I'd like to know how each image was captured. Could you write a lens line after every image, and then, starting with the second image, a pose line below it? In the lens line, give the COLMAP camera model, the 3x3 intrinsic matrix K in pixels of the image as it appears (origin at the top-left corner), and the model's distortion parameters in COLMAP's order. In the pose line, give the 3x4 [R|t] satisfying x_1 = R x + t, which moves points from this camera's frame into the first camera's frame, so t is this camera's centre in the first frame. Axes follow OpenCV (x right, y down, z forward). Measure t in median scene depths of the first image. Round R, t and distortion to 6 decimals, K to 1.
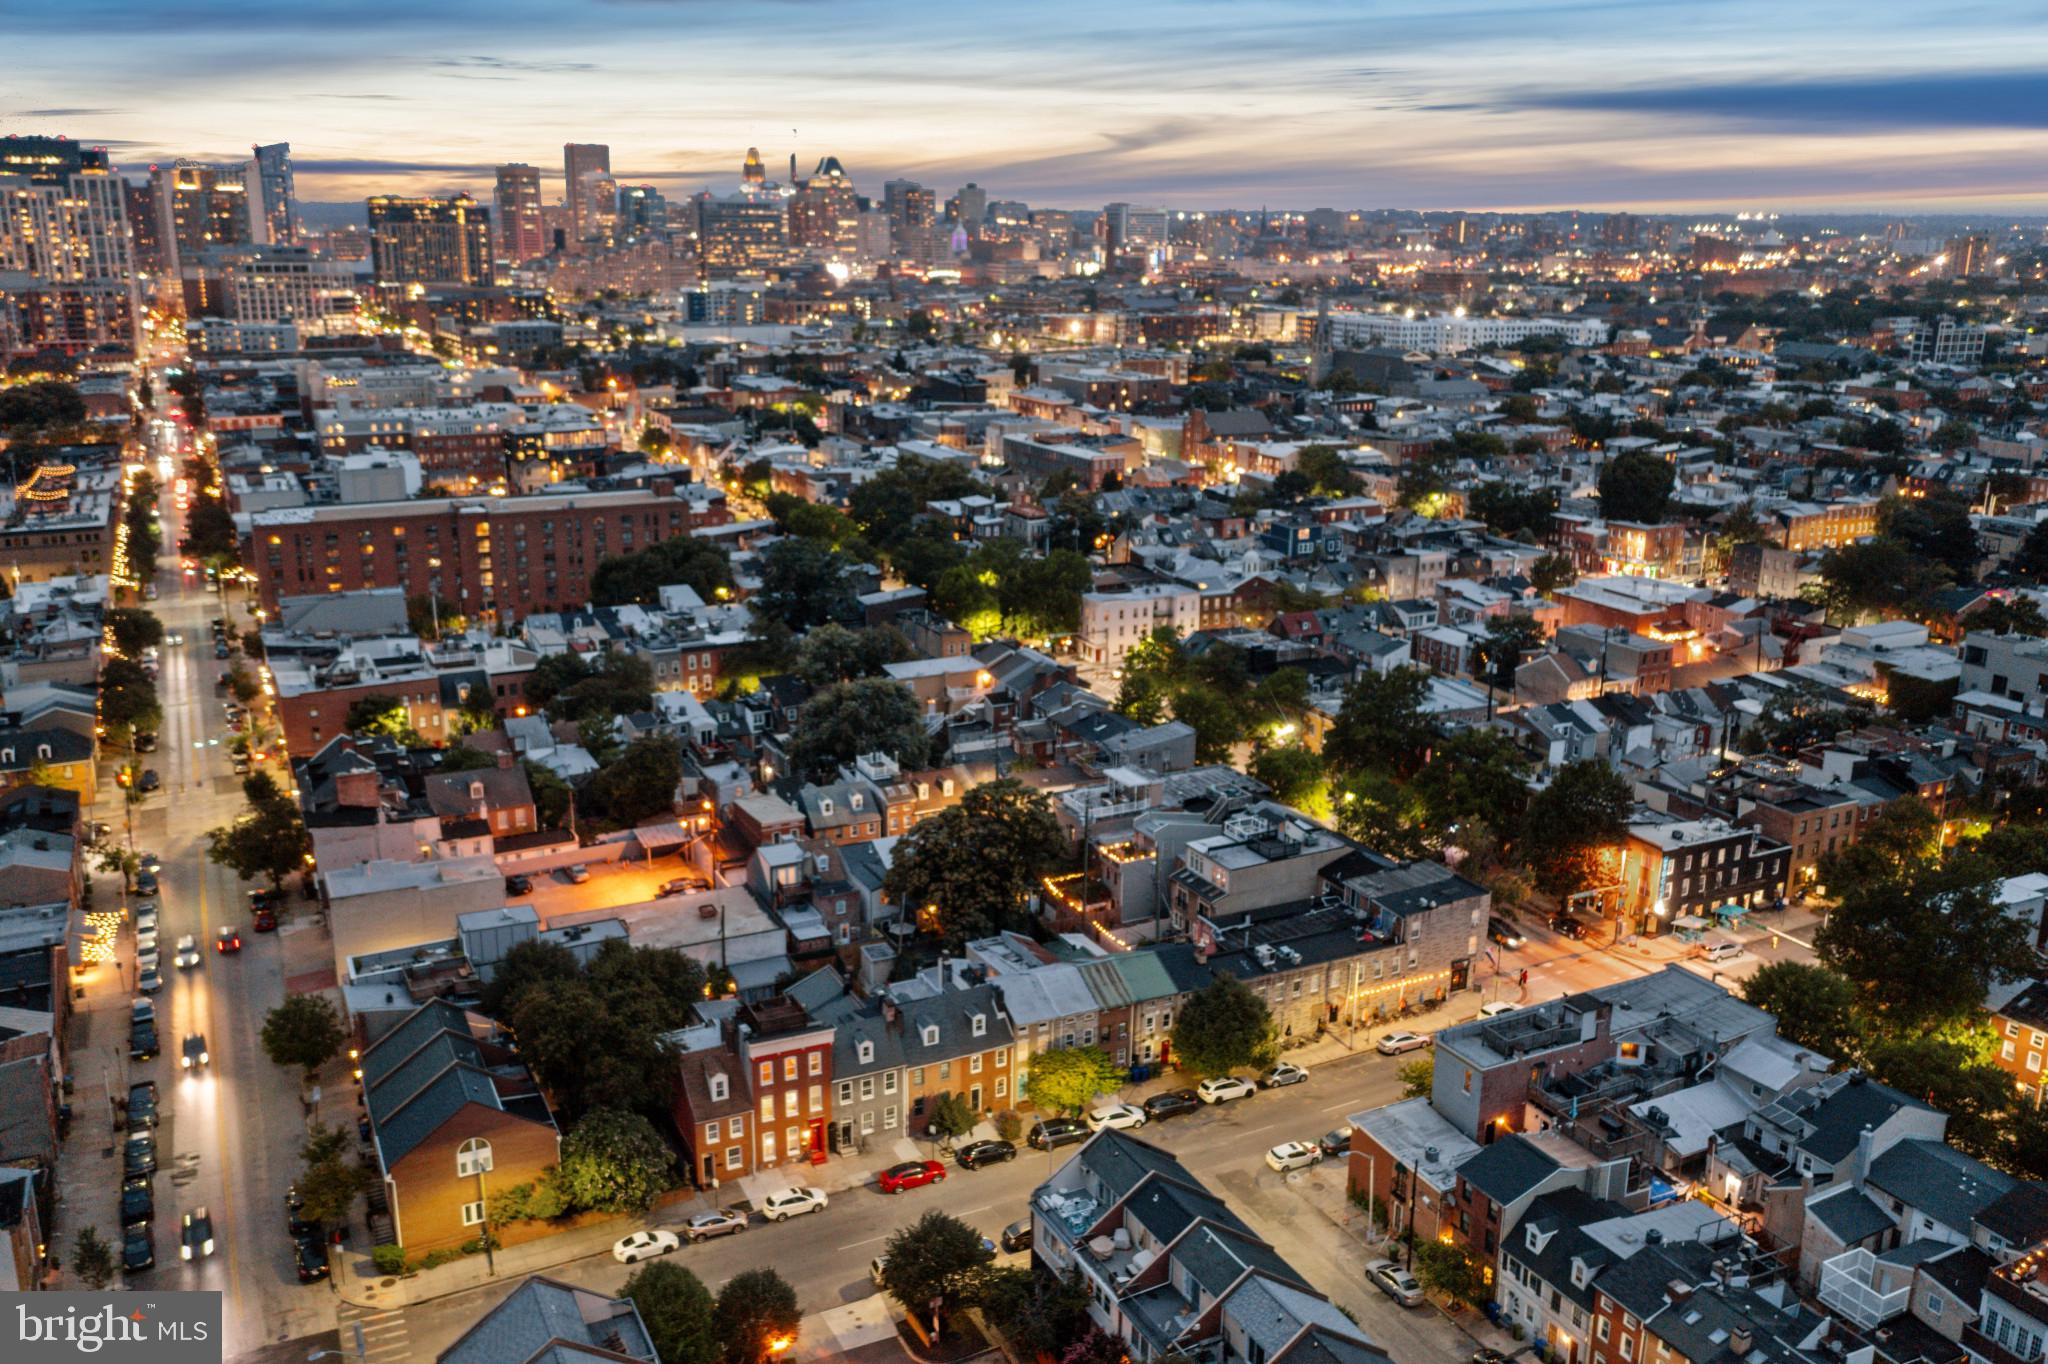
lens RADIAL K [[1655.3, 0, 1022.0], [0, 1655.3, 723.7], [0, 0, 1]] dist [-0.003614, 0.011829]
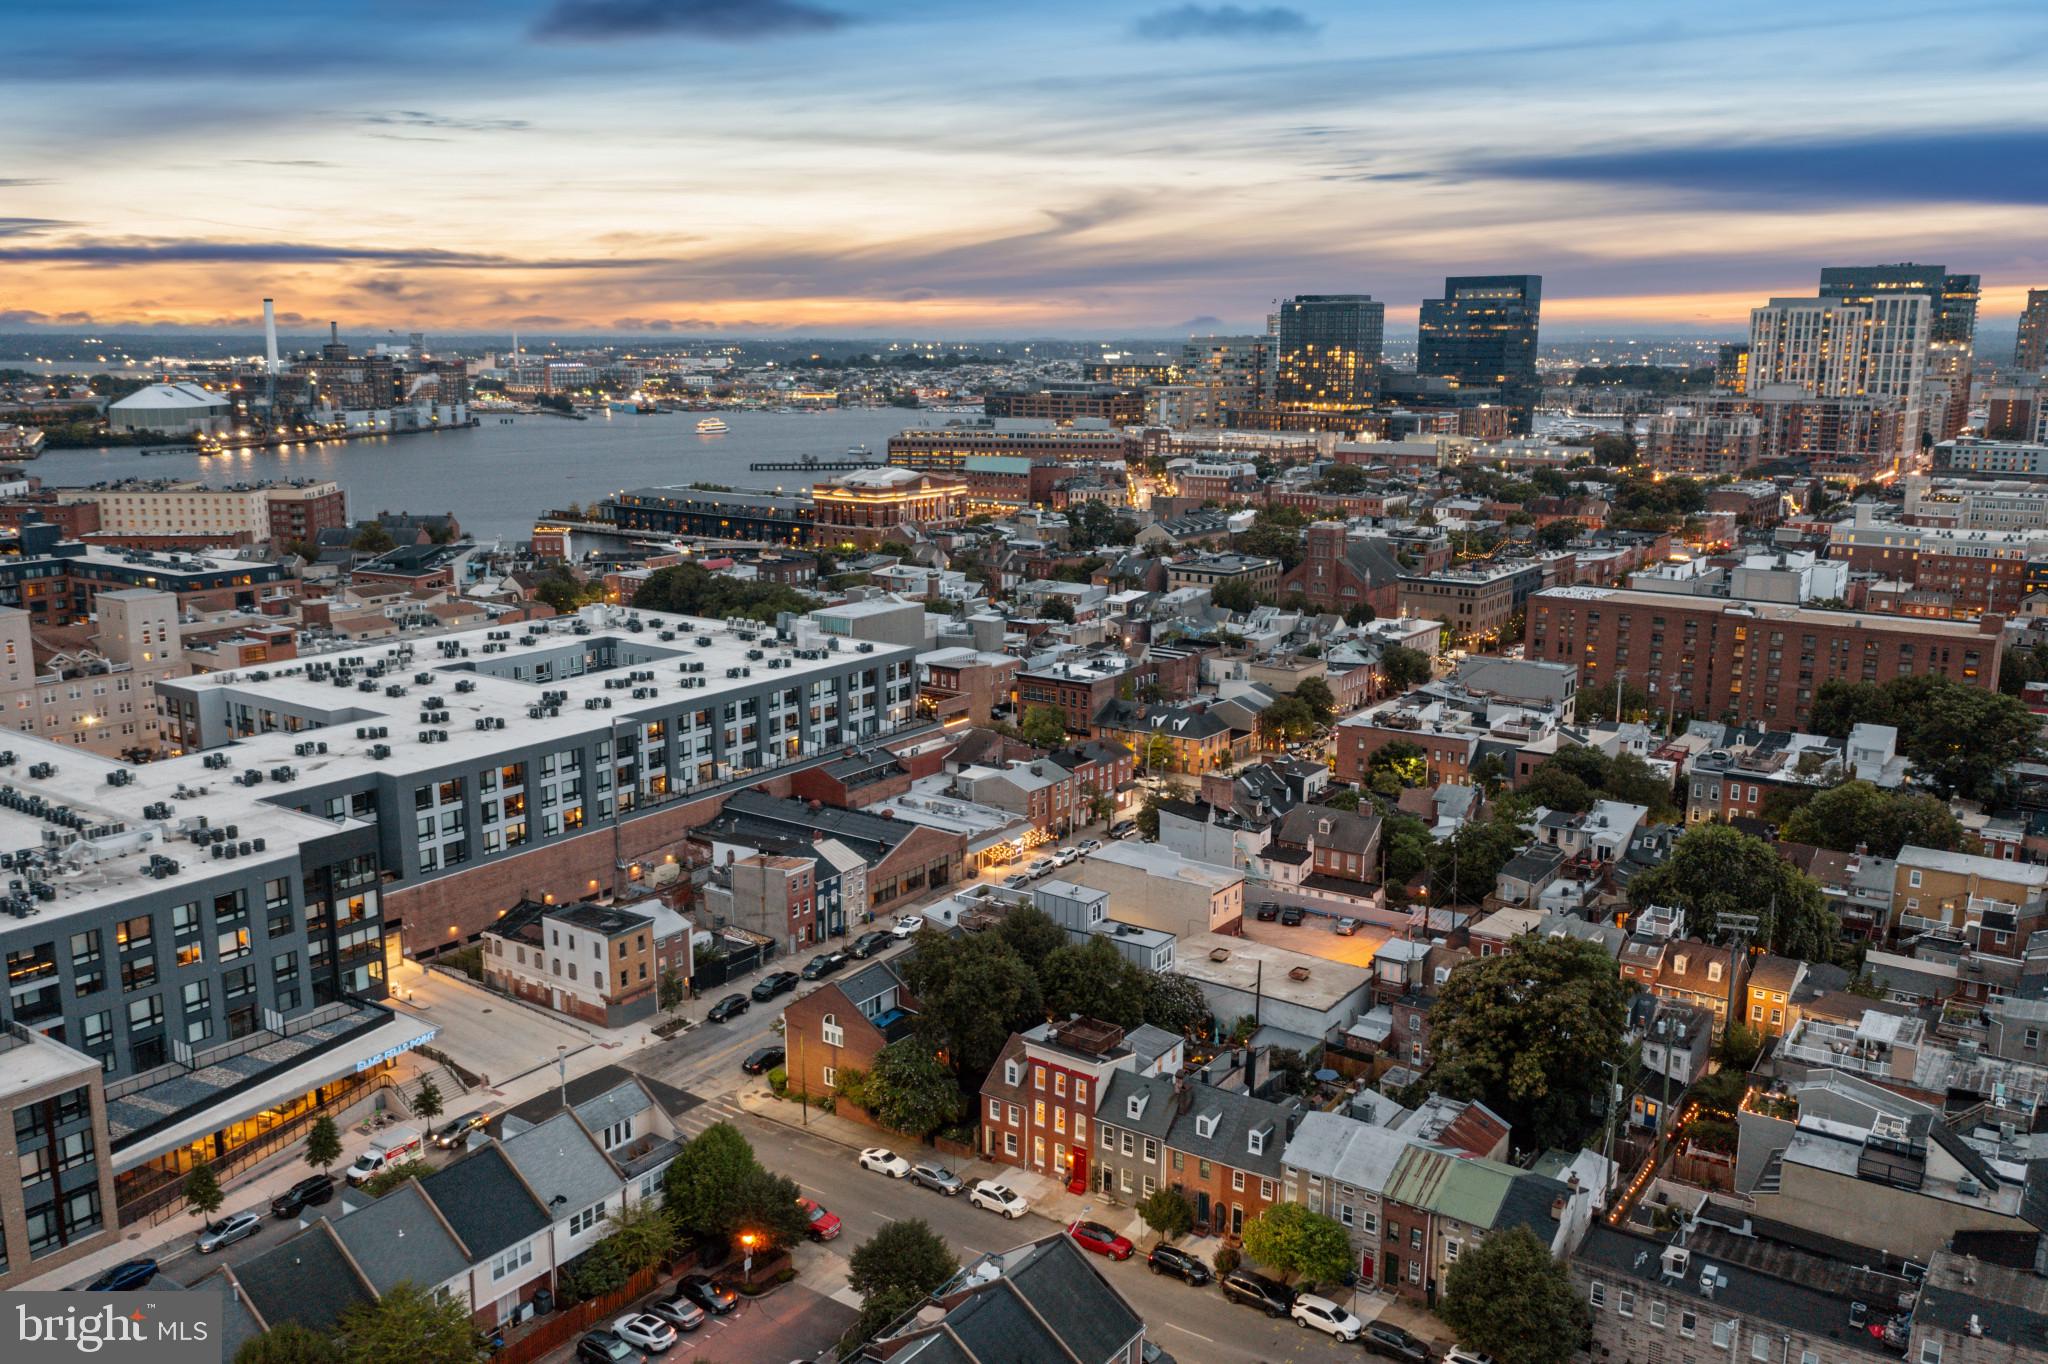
lens RADIAL K [[1655.3, 0, 1021.2], [0, 1655.3, 693.7], [0, 0, 1]] dist [-0.003614, 0.011829]
pose [[0.478558, 0.177782, -0.859870, 0.531313], [-0.255492, 0.965109, 0.057348, -0.059430], [0.840063, 0.192245, 0.507283, 0.323746]]
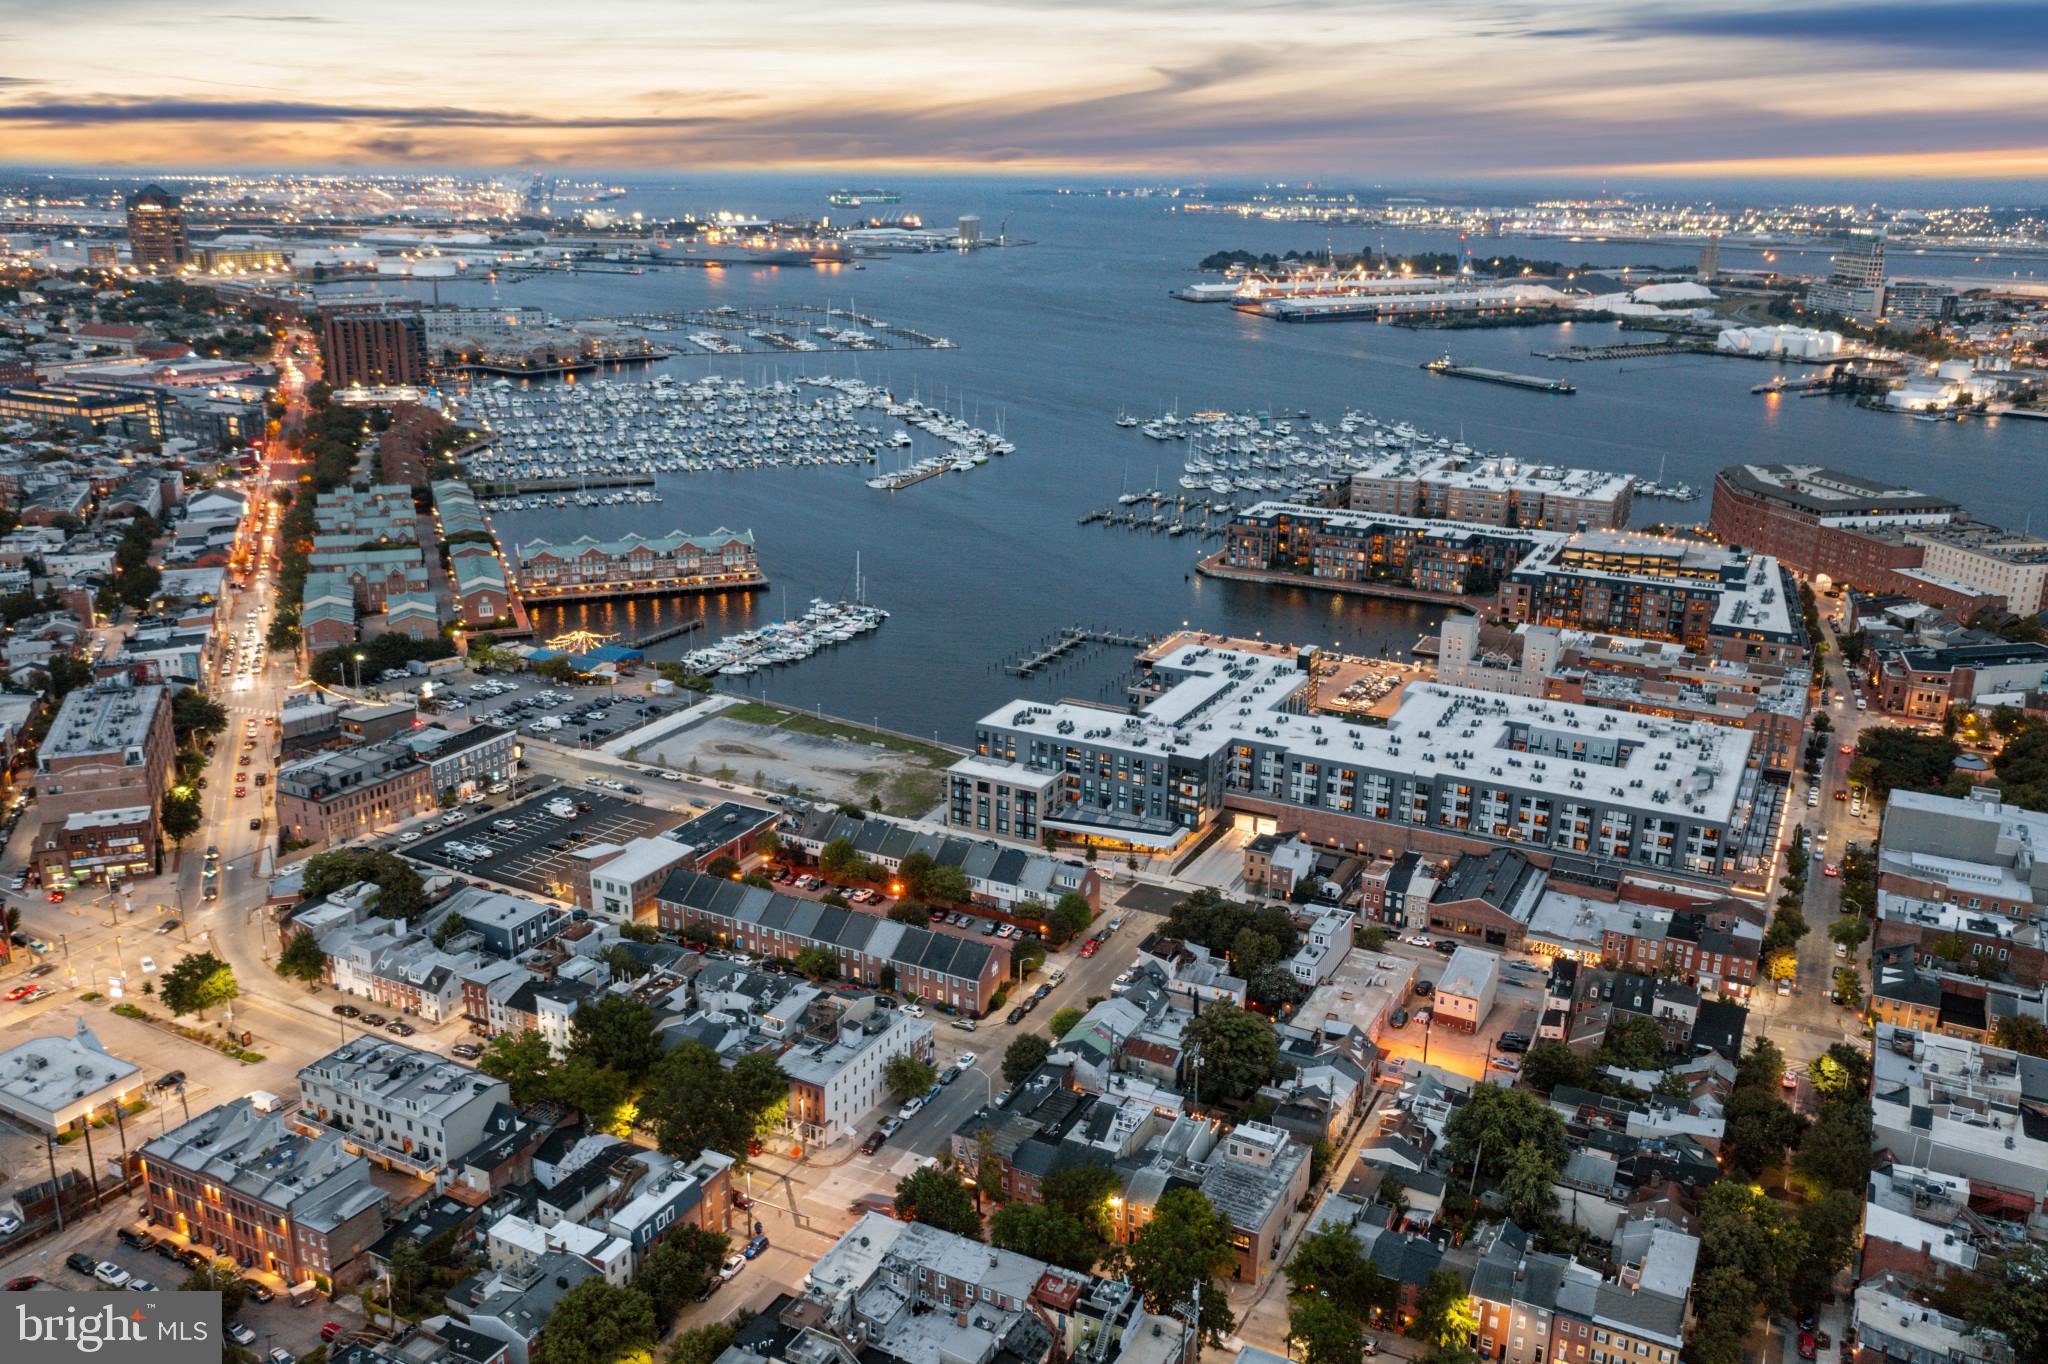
lens RADIAL K [[1655.3, 0, 1024.9], [0, 1655.3, 687.4], [0, 0, 1]] dist [-0.003614, 0.011829]
pose [[-0.805624, 0.158533, -0.570821, 0.979702], [-0.191518, 0.842100, 0.504172, -0.965515], [0.560616, 0.515495, -0.648054, 1.721155]]
